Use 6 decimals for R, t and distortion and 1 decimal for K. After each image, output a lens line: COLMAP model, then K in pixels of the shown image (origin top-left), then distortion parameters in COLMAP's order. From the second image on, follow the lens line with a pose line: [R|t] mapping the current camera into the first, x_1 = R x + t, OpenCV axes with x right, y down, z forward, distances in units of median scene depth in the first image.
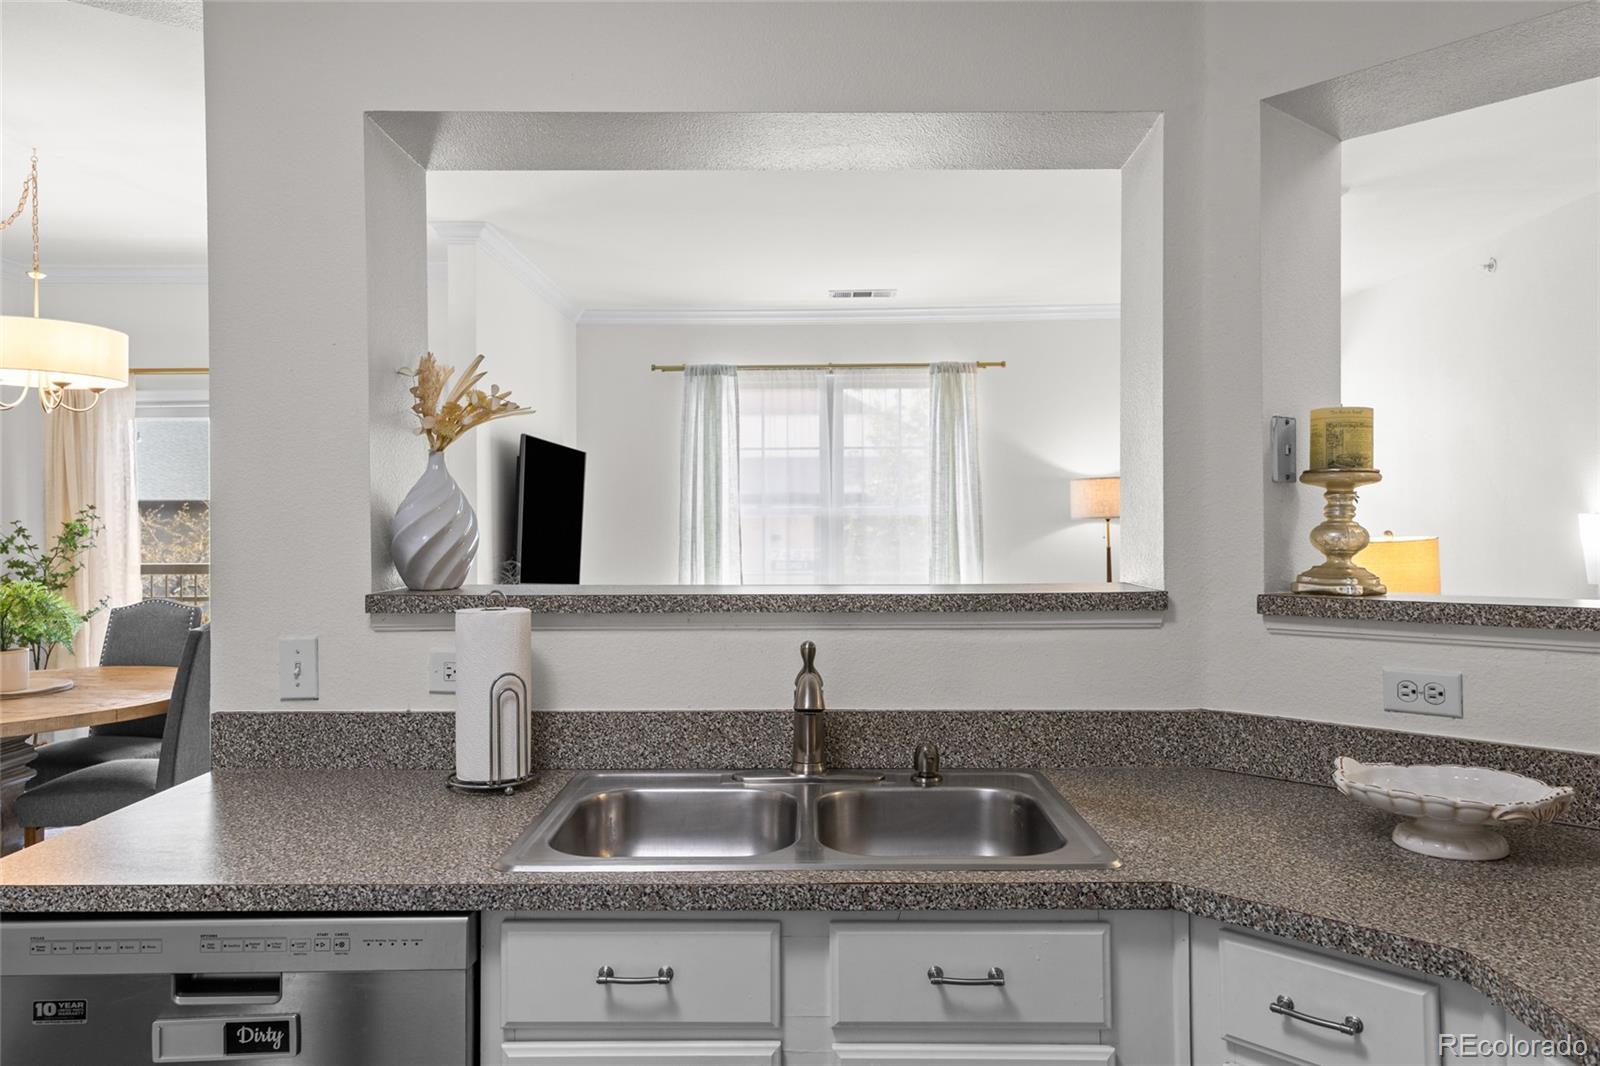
lens RADIAL K [[1122.6, 0, 801.2], [0, 1122.6, 516.4], [0, 0, 1]] dist [0.032424, 0.002923]
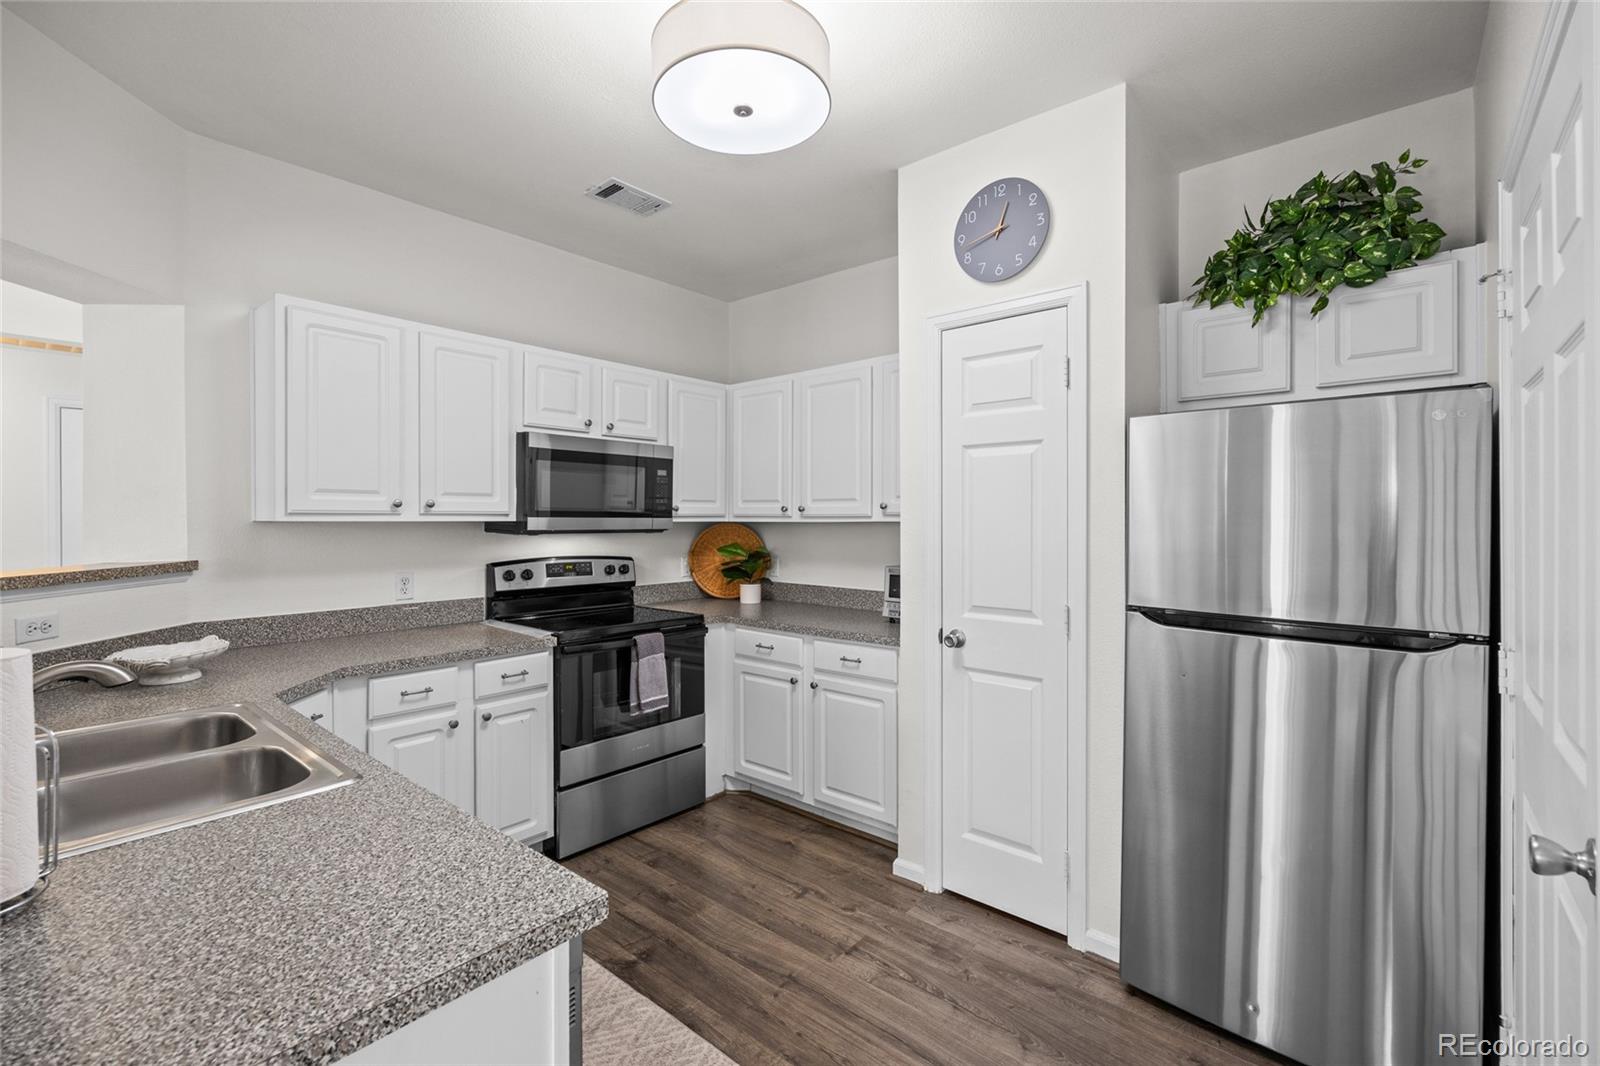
lens RADIAL K [[700.6, 0, 801.8], [0, 700.6, 529.8], [0, 0, 1]] dist [0.000211, 0.001062]
pose [[-0.771524, -0.000485, 0.636200, -0.888288], [0.004679, 0.999968, 0.006436, 0.006344], [-0.636183, 0.007942, -0.771497, 0.960099]]
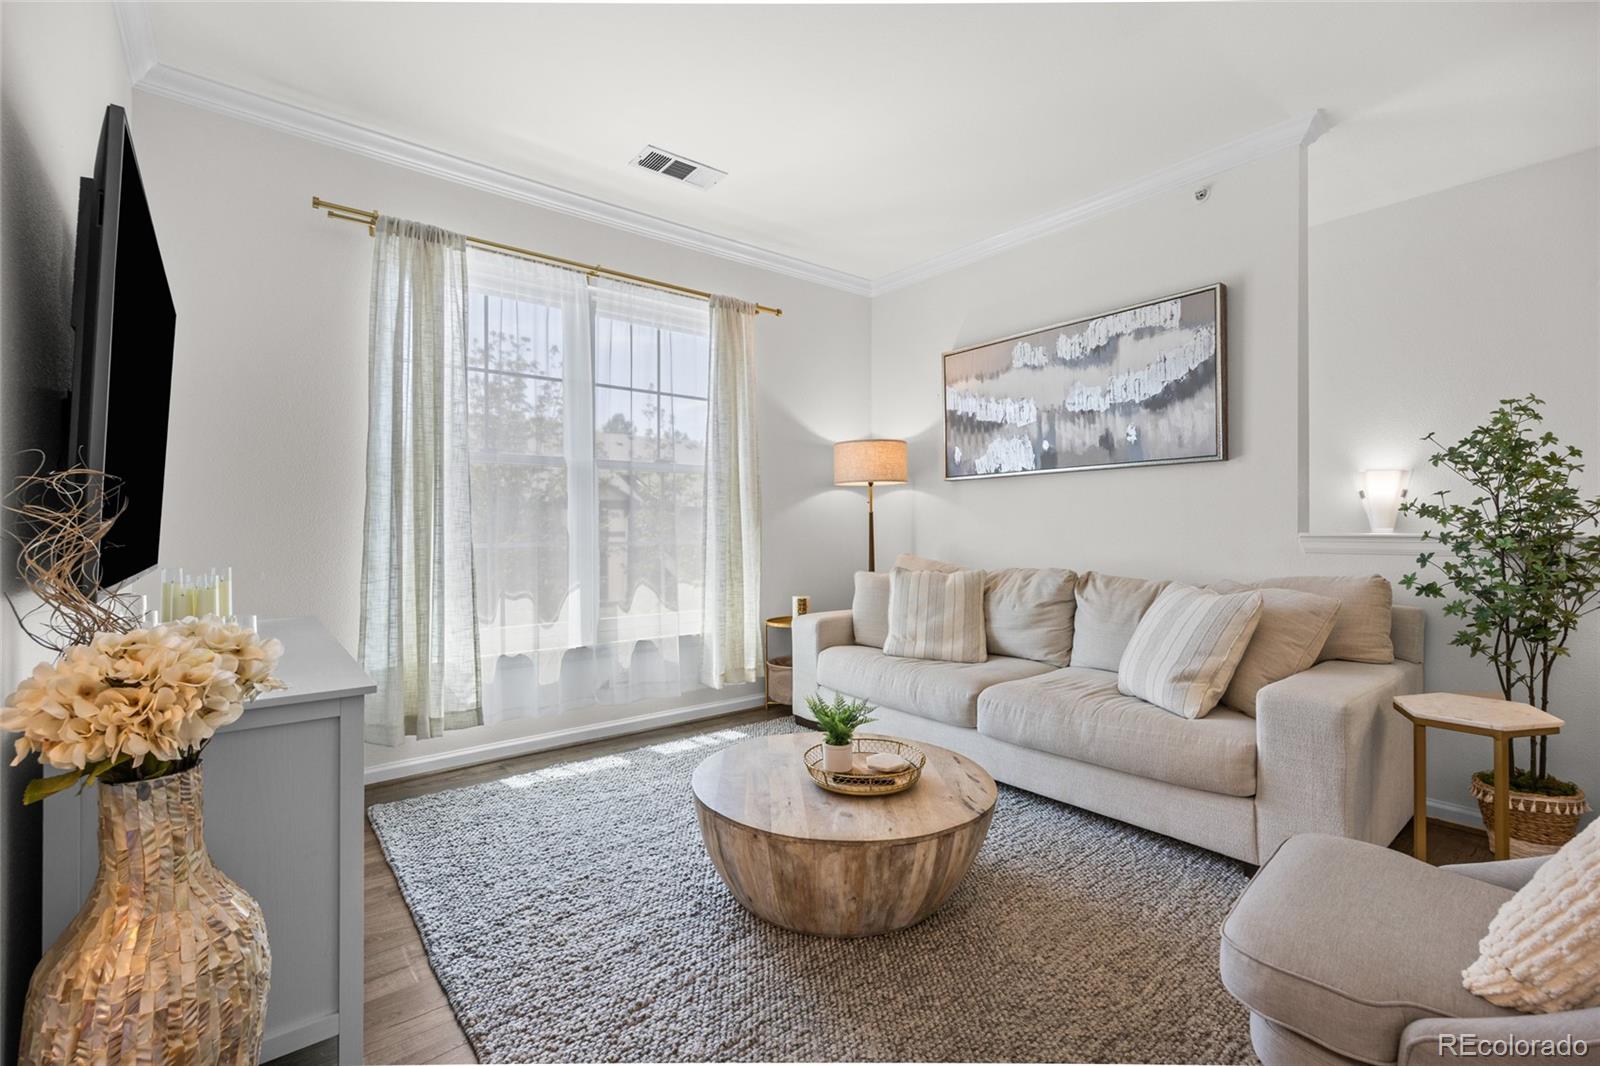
lens RADIAL K [[700.6, 0, 801.8], [0, 700.6, 529.8], [0, 0, 1]] dist [0.000211, 0.001062]
pose [[0.765722, 0.002730, 0.643166, -0.612224], [-0.003621, 0.999993, 0.000065, 0.148708], [-0.643162, -0.002379, 0.765727, 1.921131]]
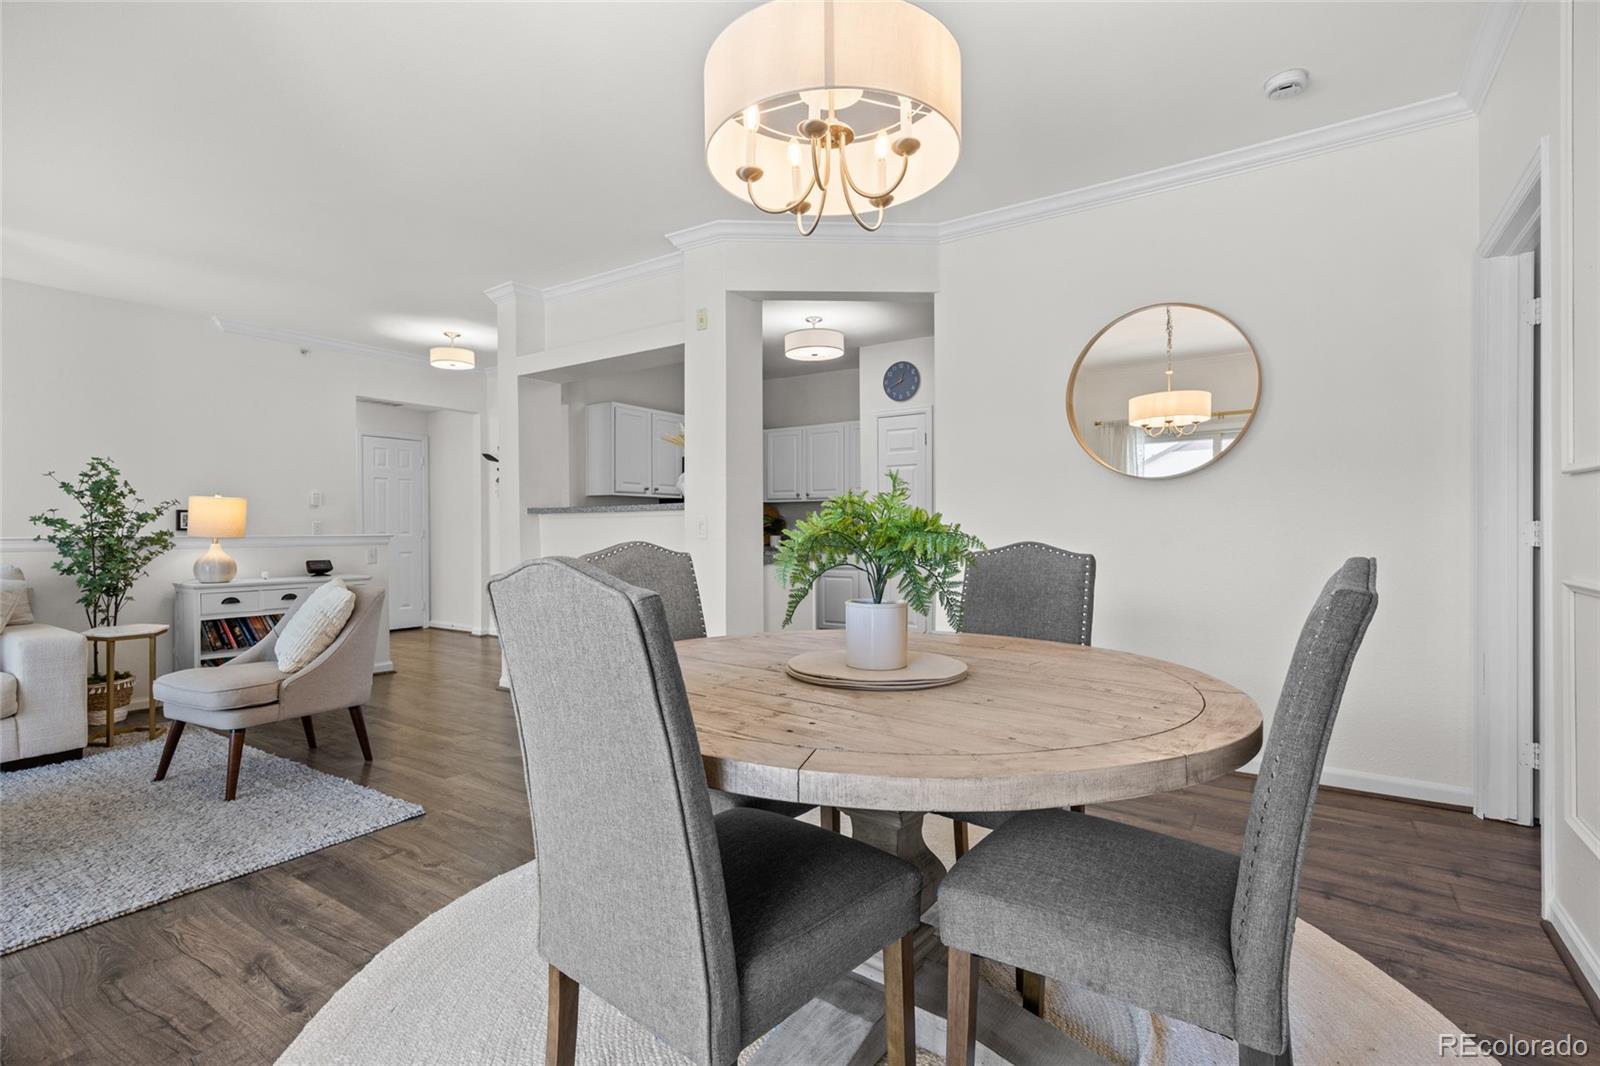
lens RADIAL K [[747.7, 0, 800.0], [0, 747.7, 533.0], [0, 0, 1]] dist [0.000448, 0.000037]
pose [[-0.837347, 0.006679, 0.546631, -1.758753], [0.006717, 0.999976, -0.001930, 0.159959], [-0.546631, 0.002055, -0.837371, 2.711948]]
